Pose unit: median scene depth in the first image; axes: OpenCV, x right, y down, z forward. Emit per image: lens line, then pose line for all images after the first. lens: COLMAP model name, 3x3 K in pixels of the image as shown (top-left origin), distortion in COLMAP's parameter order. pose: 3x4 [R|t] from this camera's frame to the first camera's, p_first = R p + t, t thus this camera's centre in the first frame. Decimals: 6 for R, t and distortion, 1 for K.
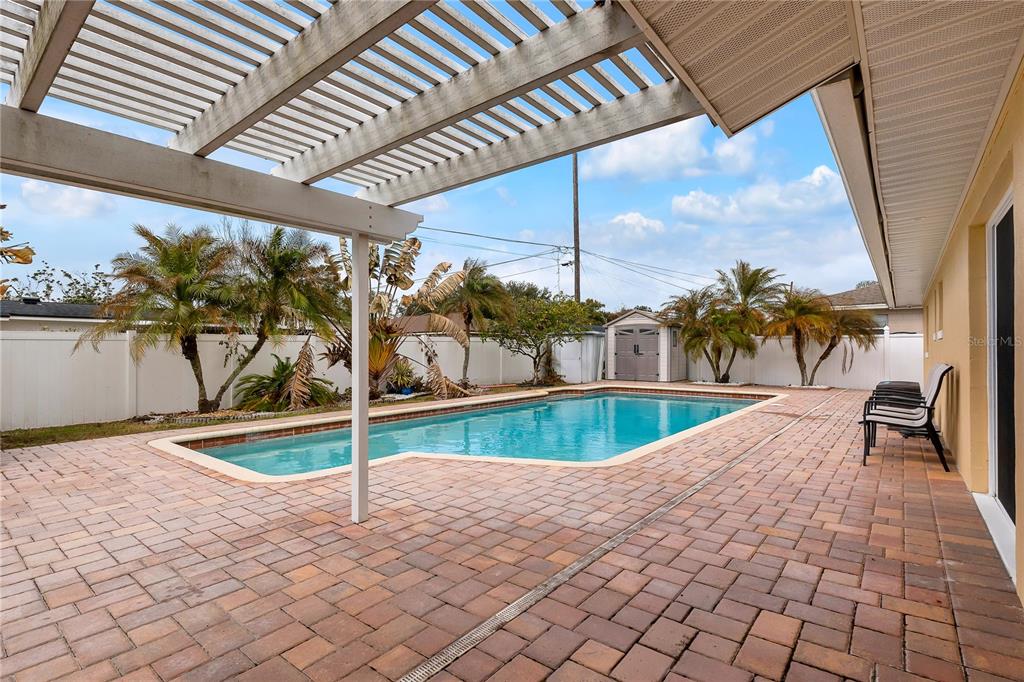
lens RADIAL K [[491.1, 0, 508.7], [0, 491.1, 343.2], [0, 0, 1]] dist [0.012502, 0.000352]
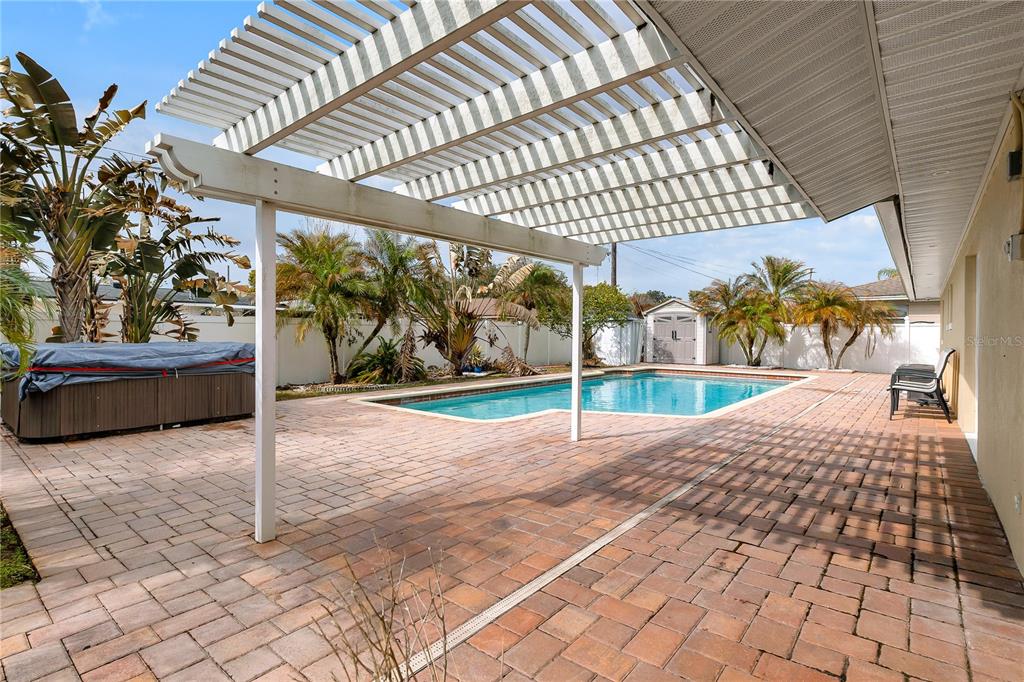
lens RADIAL K [[491.1, 0, 514.5], [0, 491.1, 343.0], [0, 0, 1]] dist [0.012502, 0.000352]
pose [[0.999853, 0.009909, -0.013982, -0.120300], [-0.009465, 0.999460, 0.031459, -0.001606], [0.014286, -0.031322, 0.999407, -0.149912]]
